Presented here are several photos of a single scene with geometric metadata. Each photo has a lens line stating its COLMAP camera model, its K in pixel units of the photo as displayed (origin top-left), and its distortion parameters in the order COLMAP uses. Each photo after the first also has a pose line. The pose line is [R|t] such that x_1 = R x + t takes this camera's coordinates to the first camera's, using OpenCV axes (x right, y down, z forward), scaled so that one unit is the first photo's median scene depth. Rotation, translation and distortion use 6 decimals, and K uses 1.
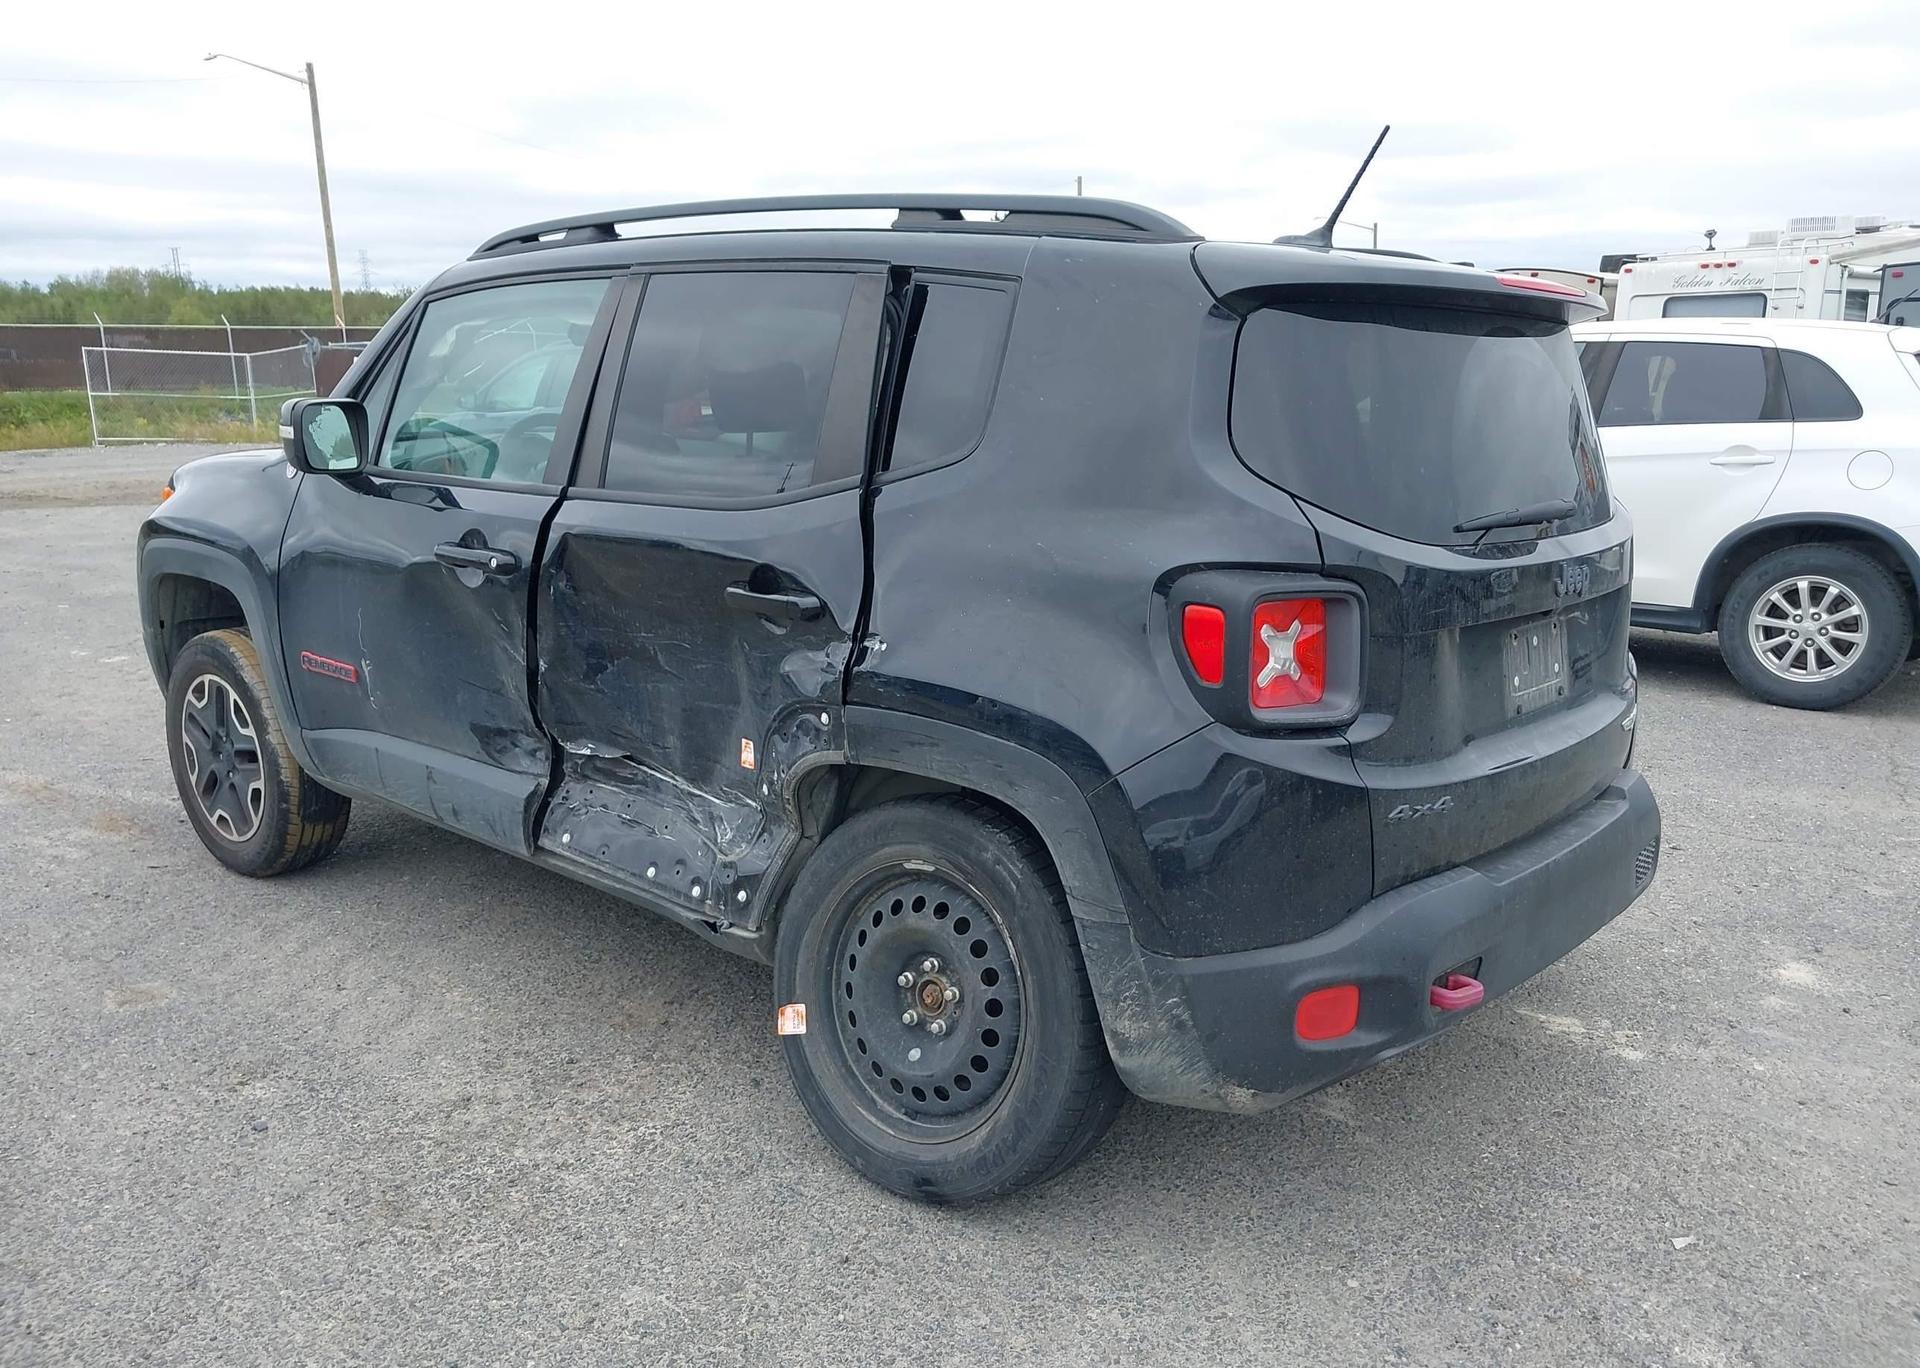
lens RADIAL K [[1515.9, 0, 977.6], [0, 1515.9, 687.0], [0, 0, 1]] dist [0.022962, -0.028466]
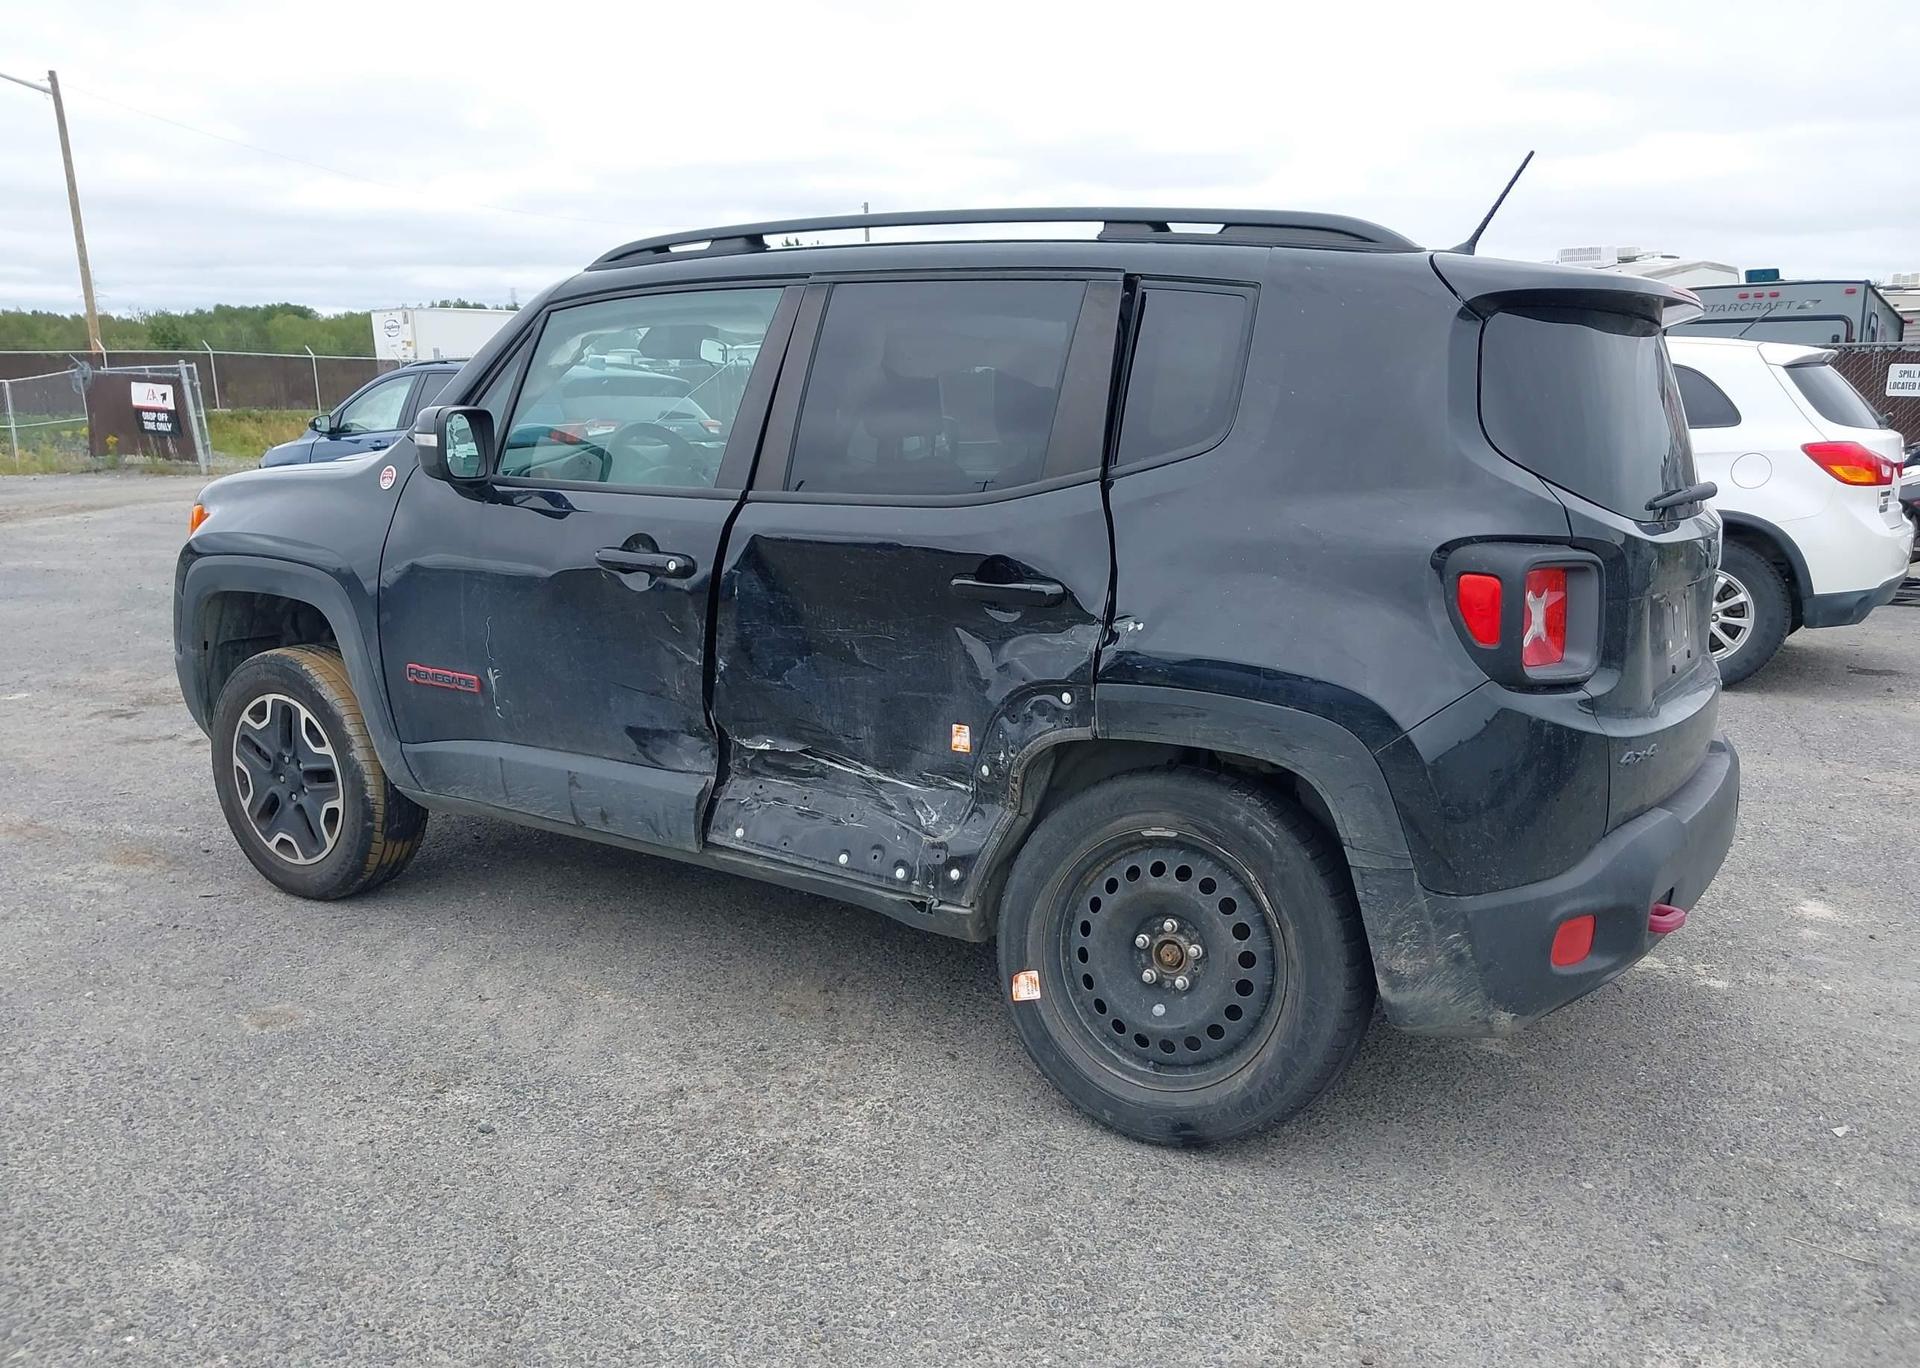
lens RADIAL K [[1515.9, 0, 975.8], [0, 1515.9, 691.2], [0, 0, 1]] dist [0.022962, -0.028466]
pose [[0.990193, -0.032011, 0.135991, -0.293151], [0.033738, 0.999376, -0.010417, 0.023522], [-0.135573, 0.014903, 0.990655, -0.041788]]
